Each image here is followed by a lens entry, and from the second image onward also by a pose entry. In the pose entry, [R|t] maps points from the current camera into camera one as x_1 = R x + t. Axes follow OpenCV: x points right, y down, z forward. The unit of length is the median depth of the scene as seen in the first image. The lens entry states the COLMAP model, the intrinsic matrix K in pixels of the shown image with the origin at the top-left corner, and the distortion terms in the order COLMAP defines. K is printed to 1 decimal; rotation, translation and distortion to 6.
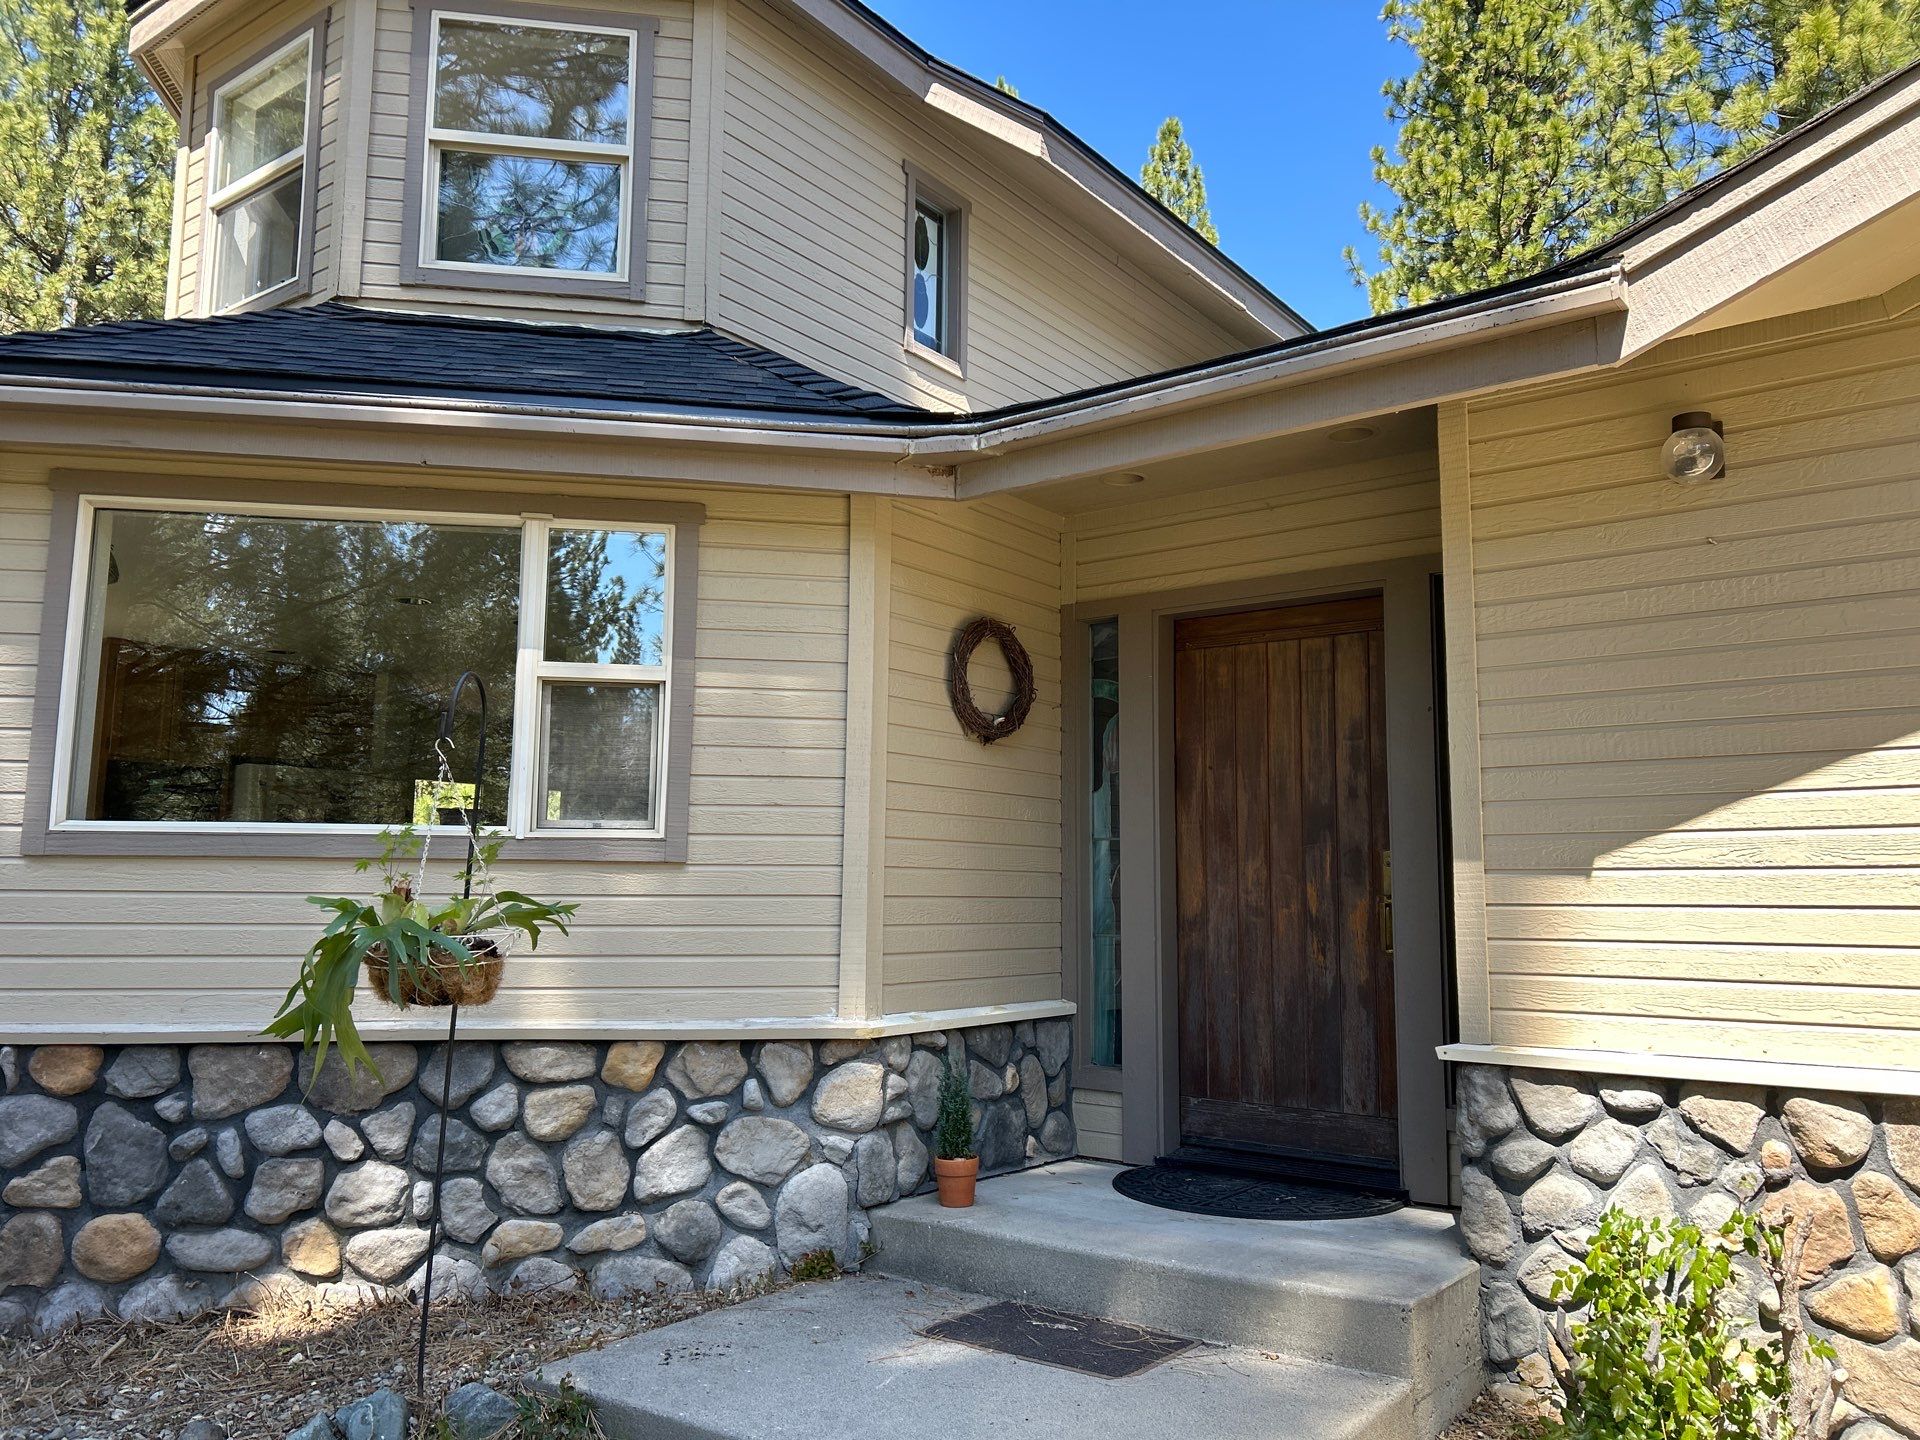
lens RADIAL K [[1432.3, 0, 960.0], [0, 1432.3, 720.0], [0, 0, 1]] dist [0.056322, -0.057111]
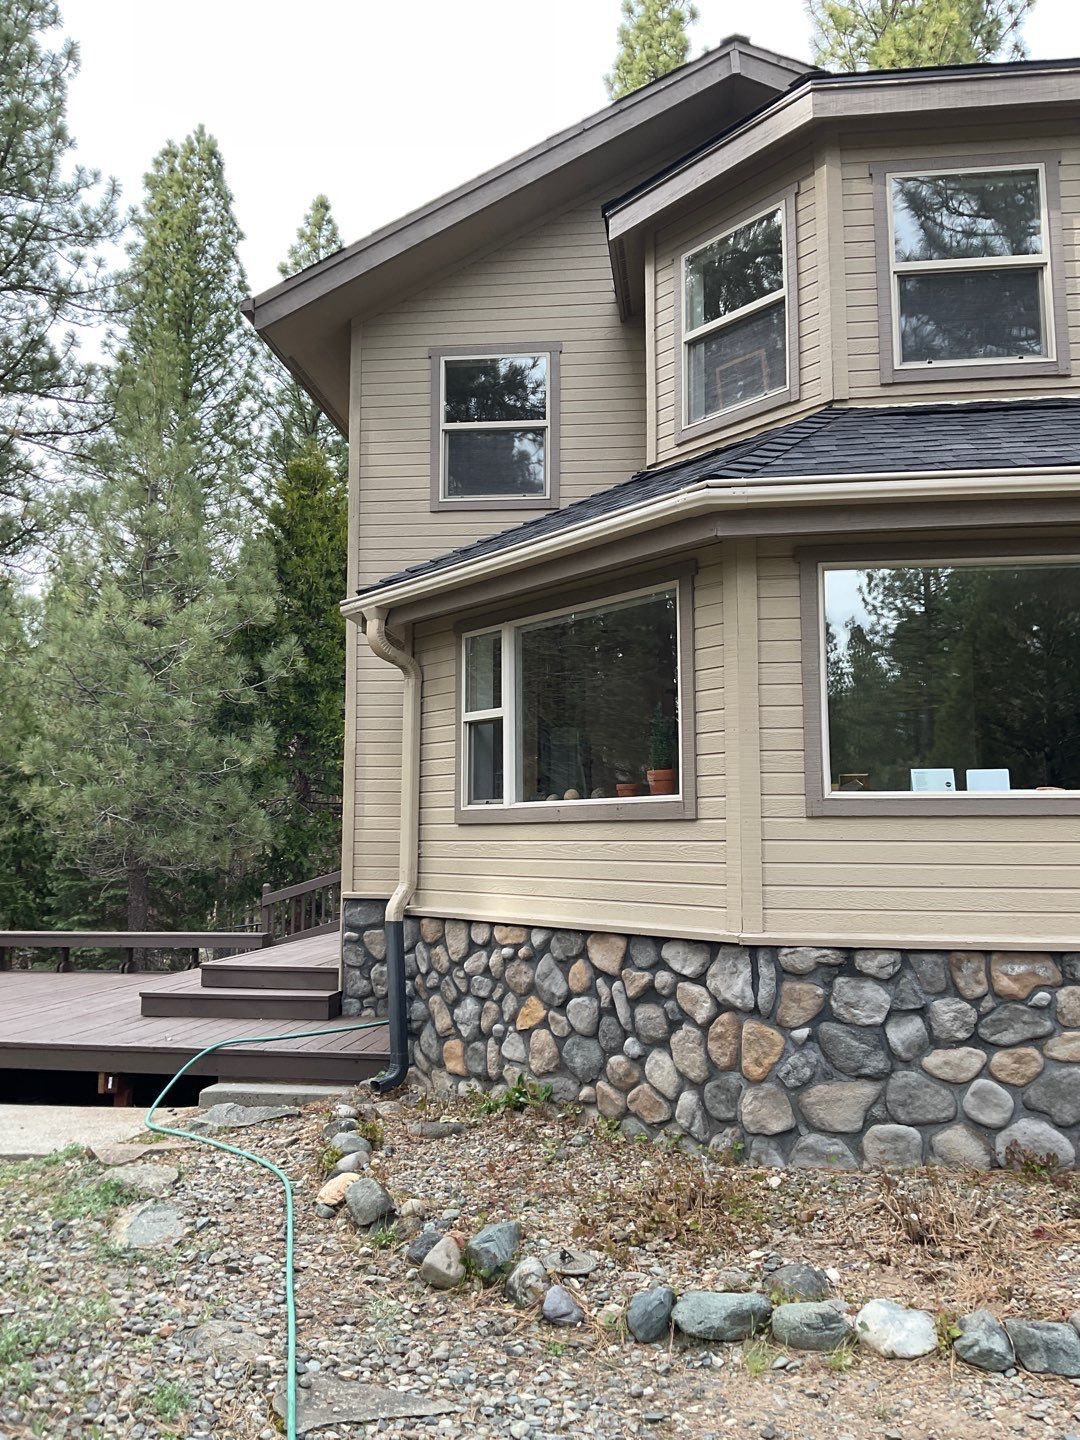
lens RADIAL K [[1181.5, 0, 550.7], [0, 1181.5, 703.0], [0, 0, 1]] dist [0.096288, -0.145573]
pose [[0.963438, -0.032837, -0.265913, -0.556328], [0.034391, 0.999408, 0.001187, -0.027909], [0.265717, -0.010288, 0.963996, -0.202450]]
